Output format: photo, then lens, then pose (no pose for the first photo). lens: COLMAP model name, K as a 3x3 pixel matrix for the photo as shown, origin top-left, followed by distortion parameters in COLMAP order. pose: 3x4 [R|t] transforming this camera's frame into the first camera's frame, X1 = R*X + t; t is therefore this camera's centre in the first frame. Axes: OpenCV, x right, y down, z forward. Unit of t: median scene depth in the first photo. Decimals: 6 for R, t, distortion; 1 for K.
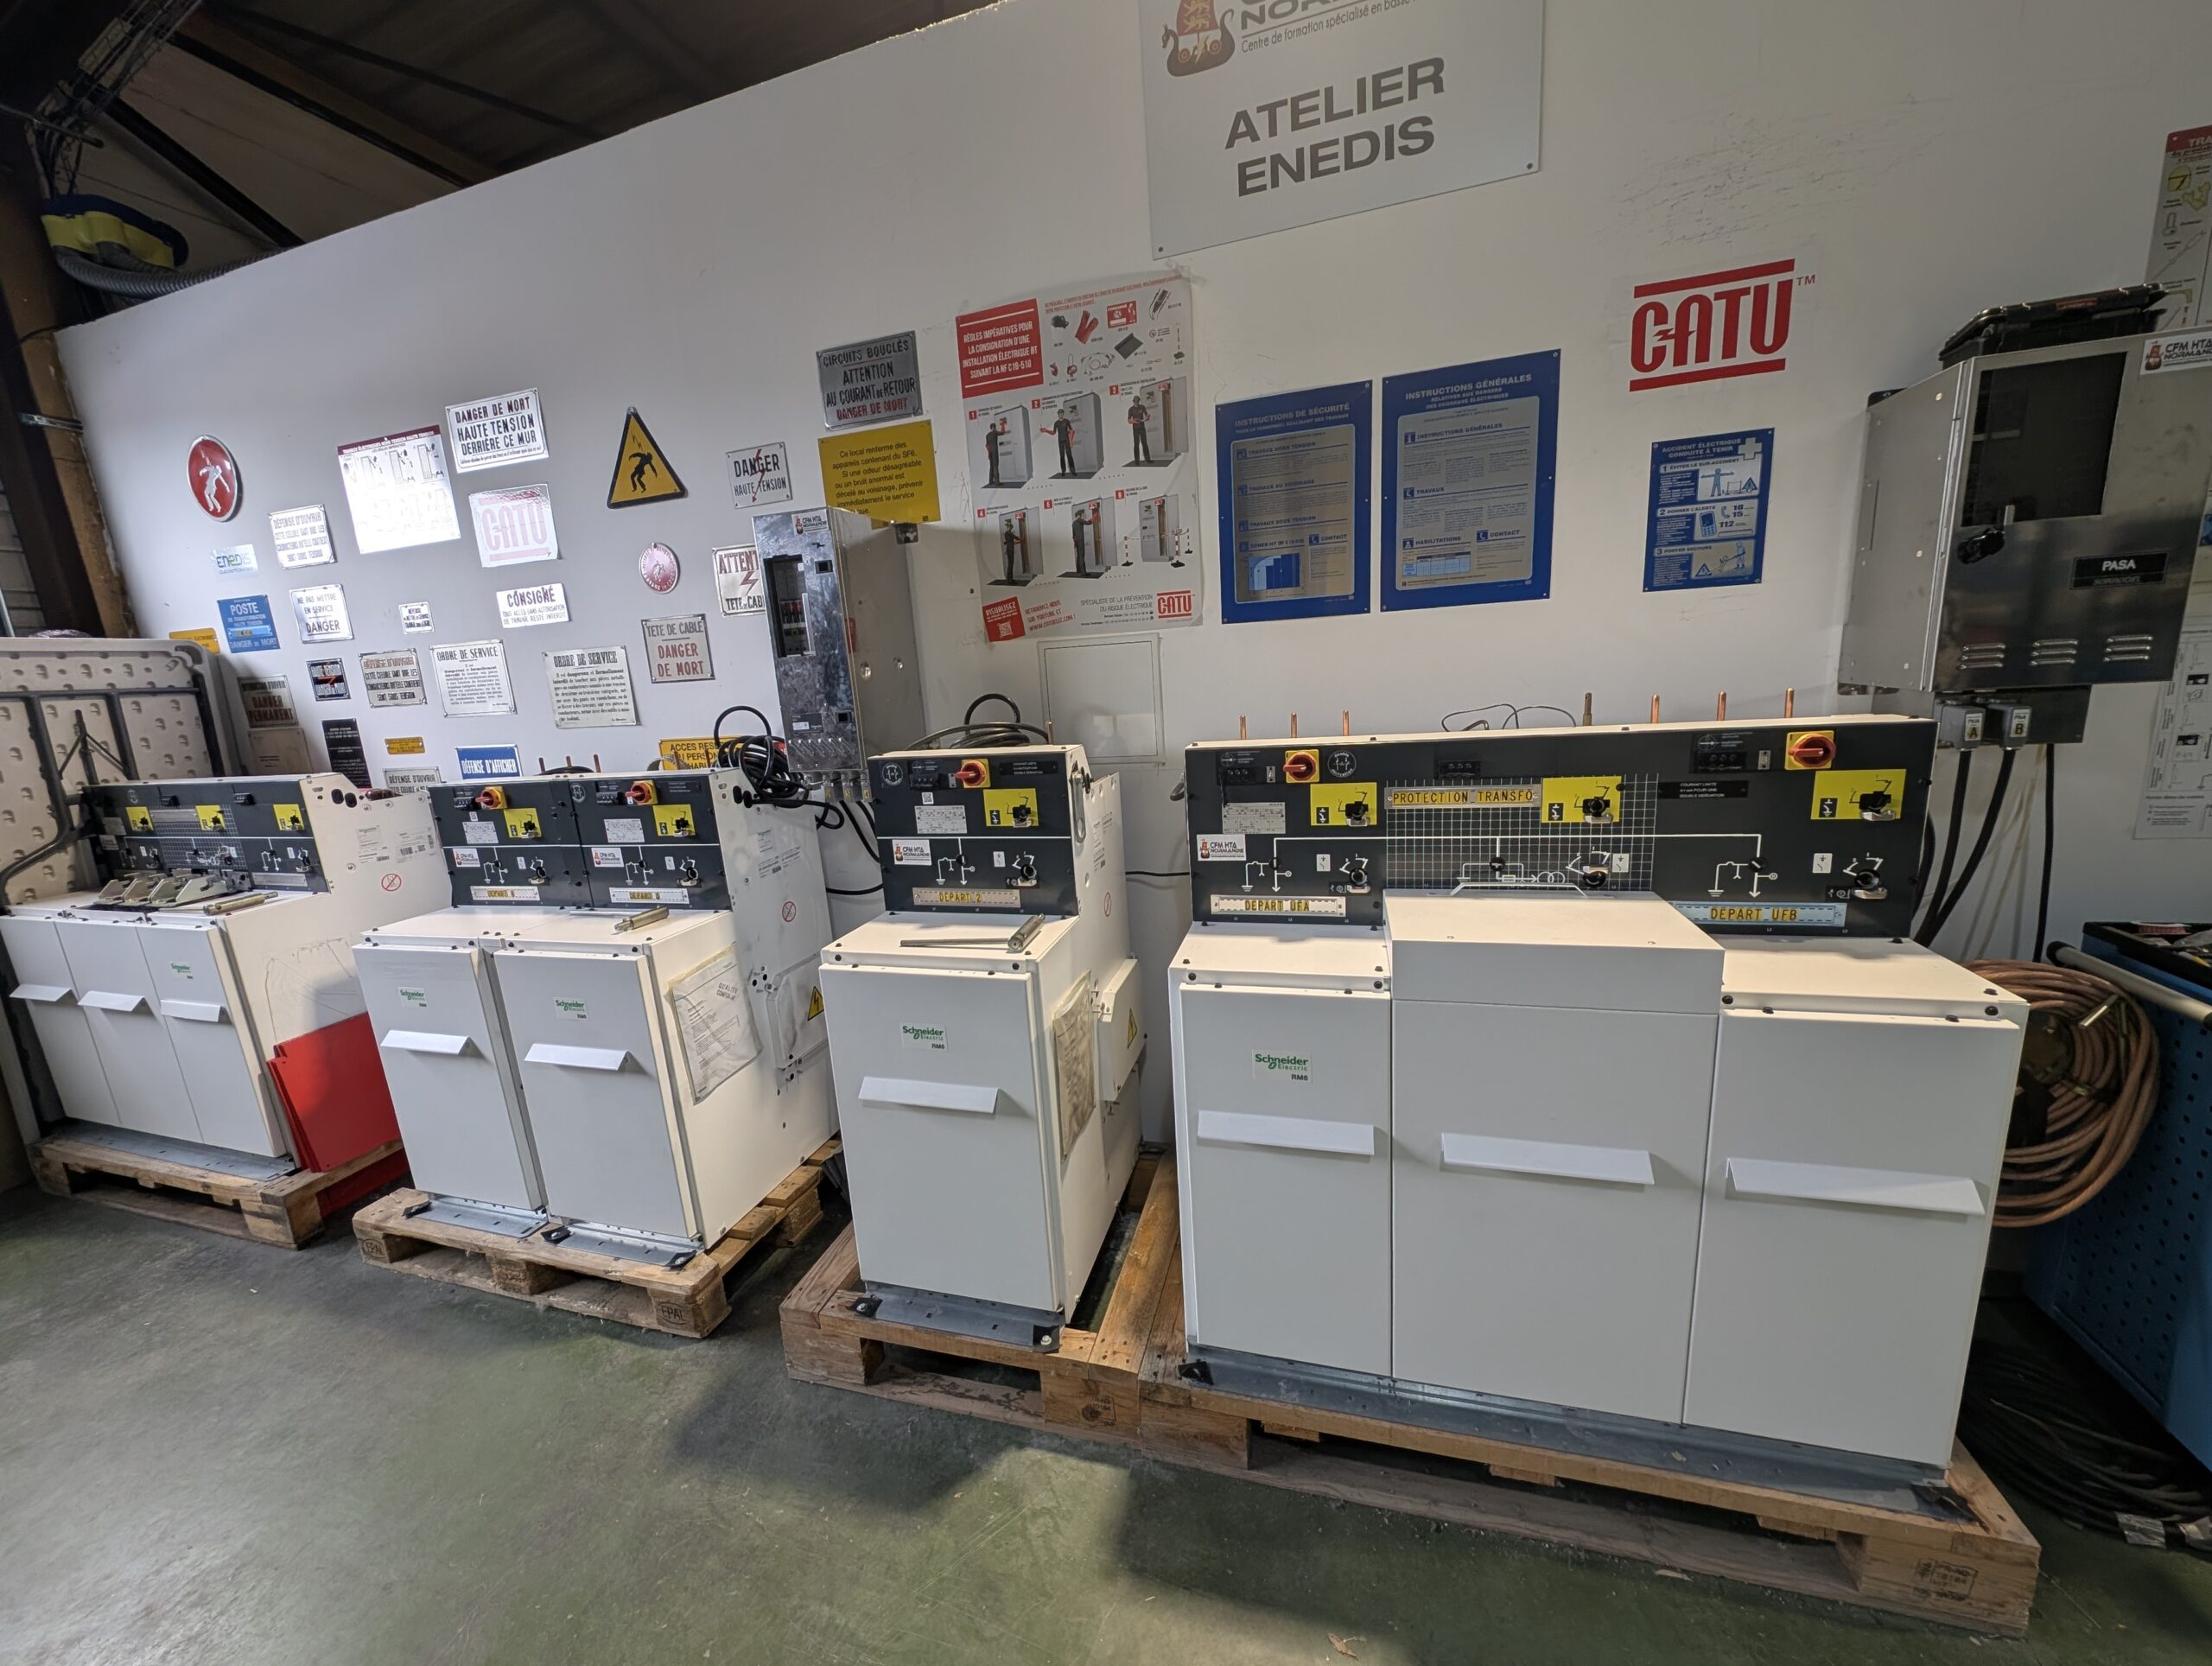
lens RADIAL K [[812.6, 0, 1104.8], [0, 812.6, 828.9], [0, 0, 1]] dist [-0.001375, 0.000012]
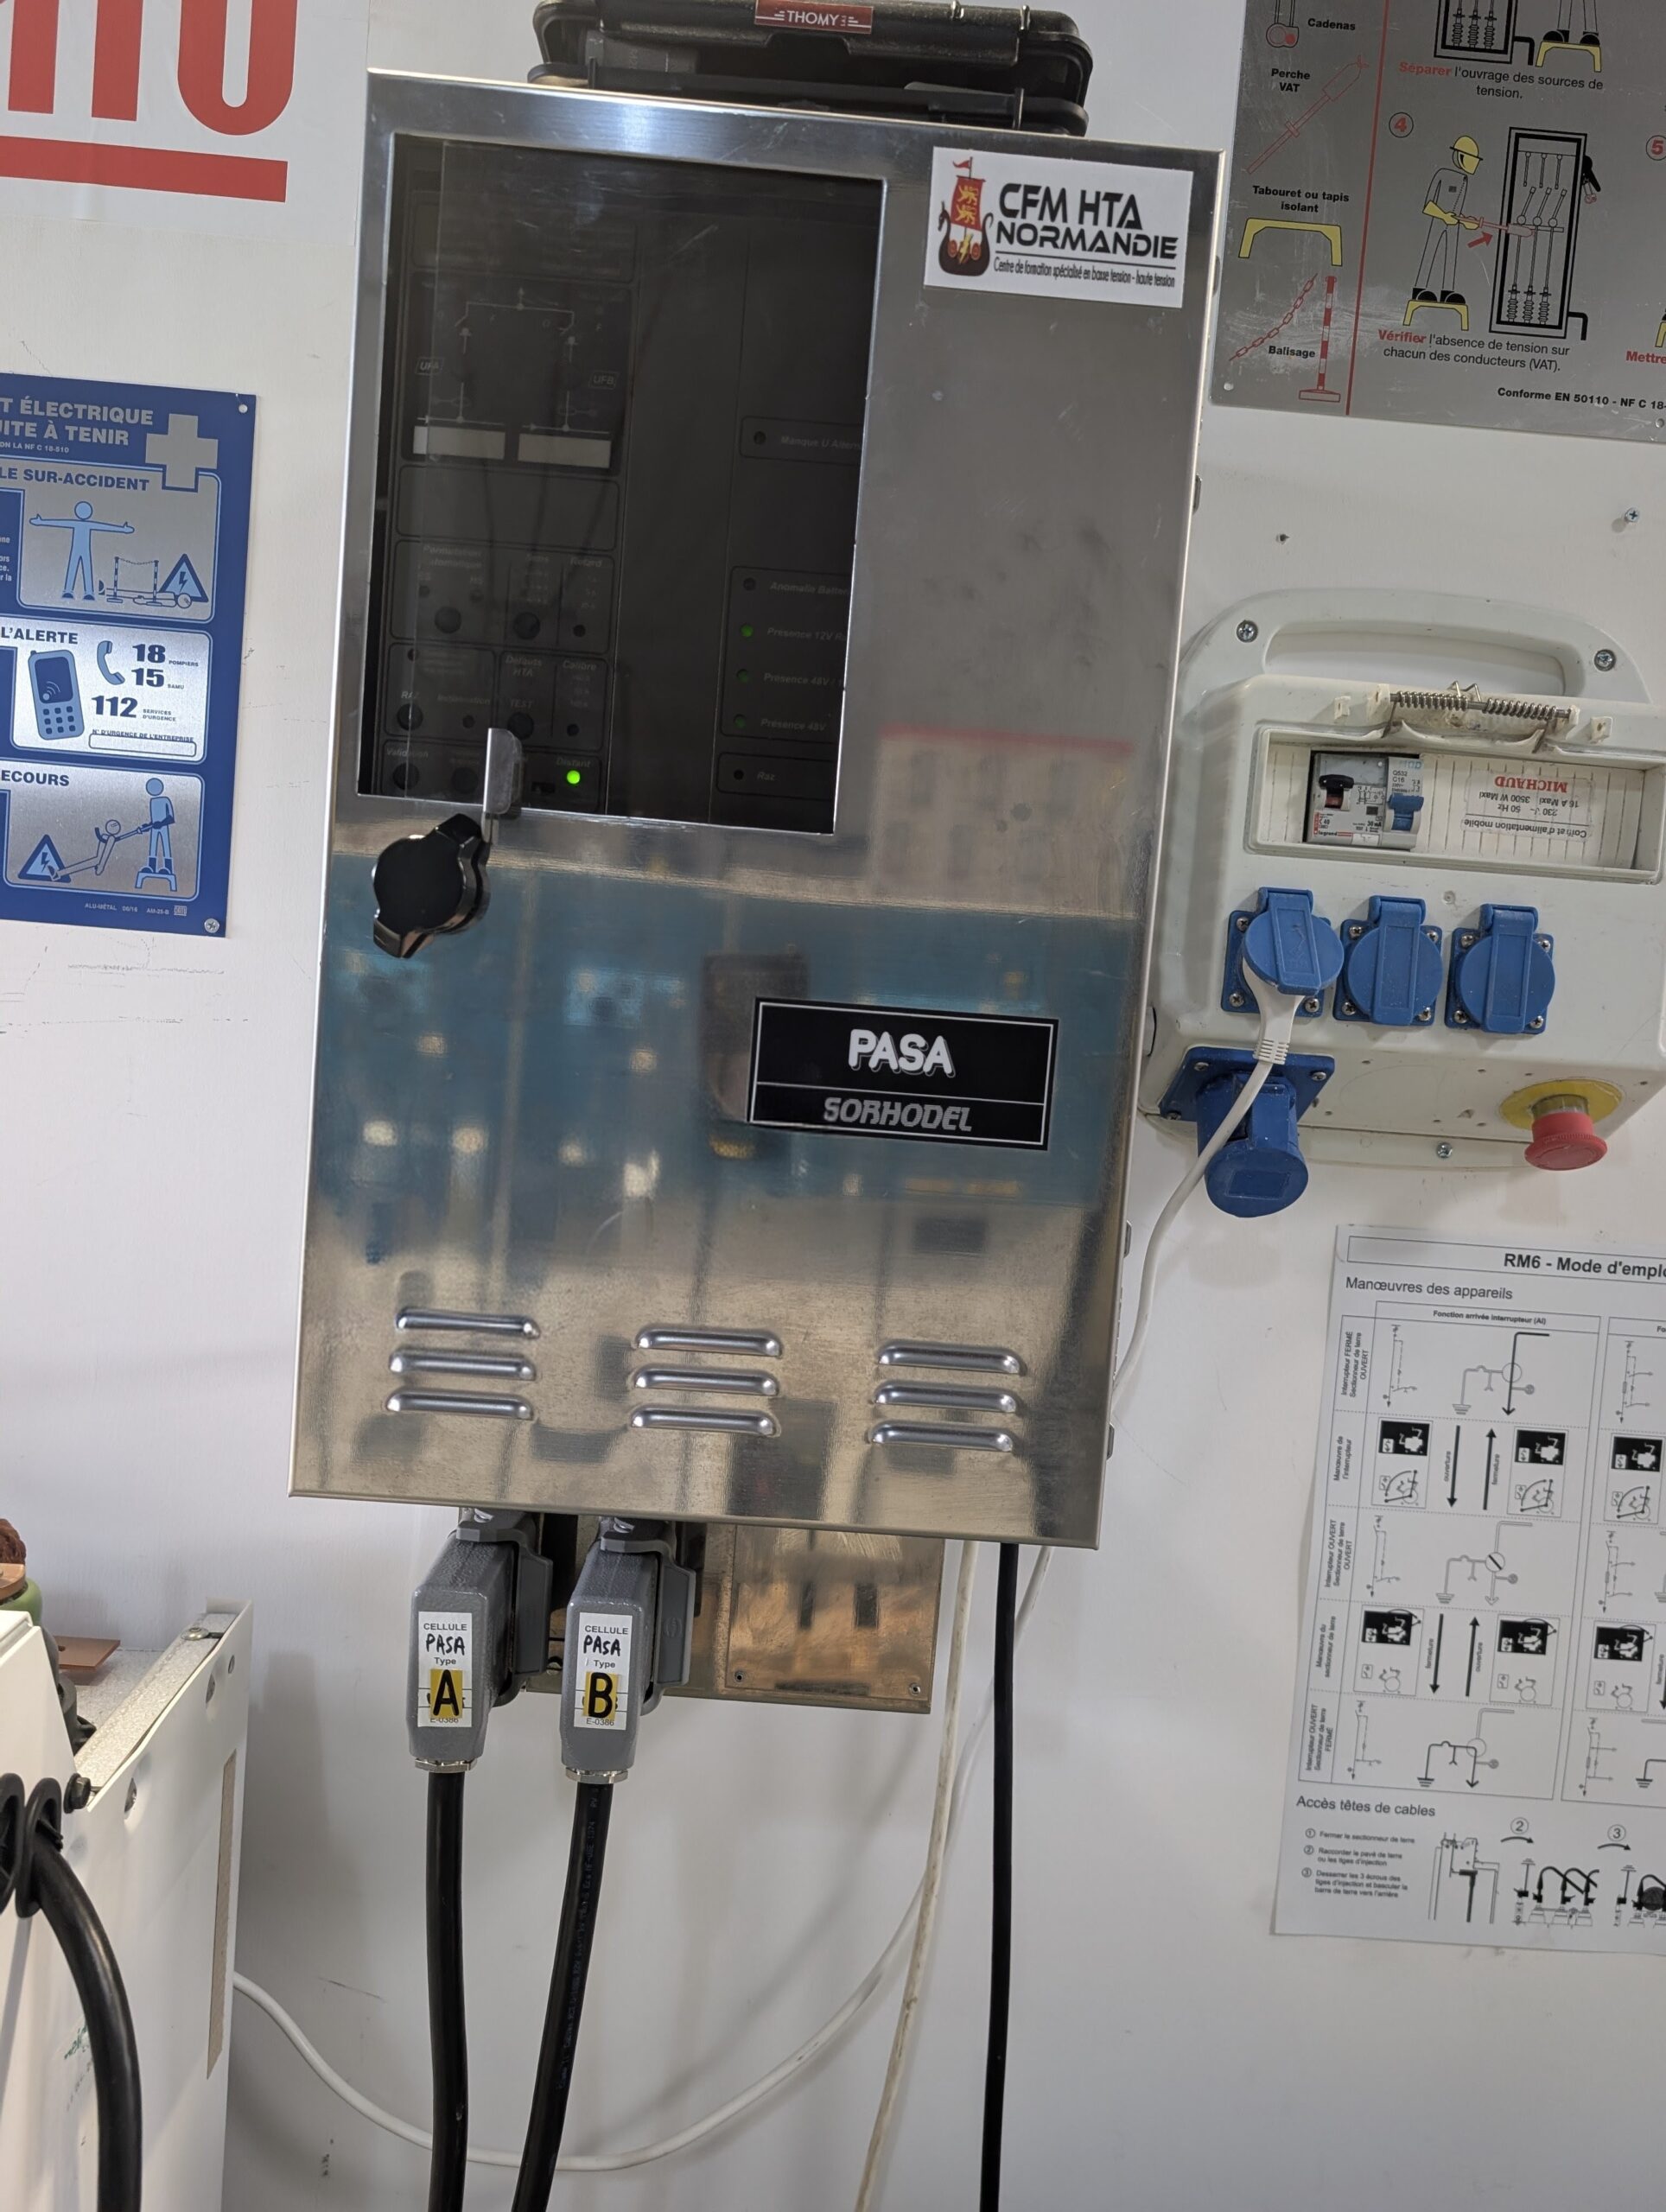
lens RADIAL K [[1550.0, 0, 831.9], [0, 1550.0, 1105.6], [0, 0, 1]] dist [0.000331, 0.000318]
pose [[0.941580, 0.114389, 0.316767, 0.914073], [-0.073598, 0.987707, -0.137907, -0.206077], [-0.328648, 0.106537, 0.938424, 0.487634]]
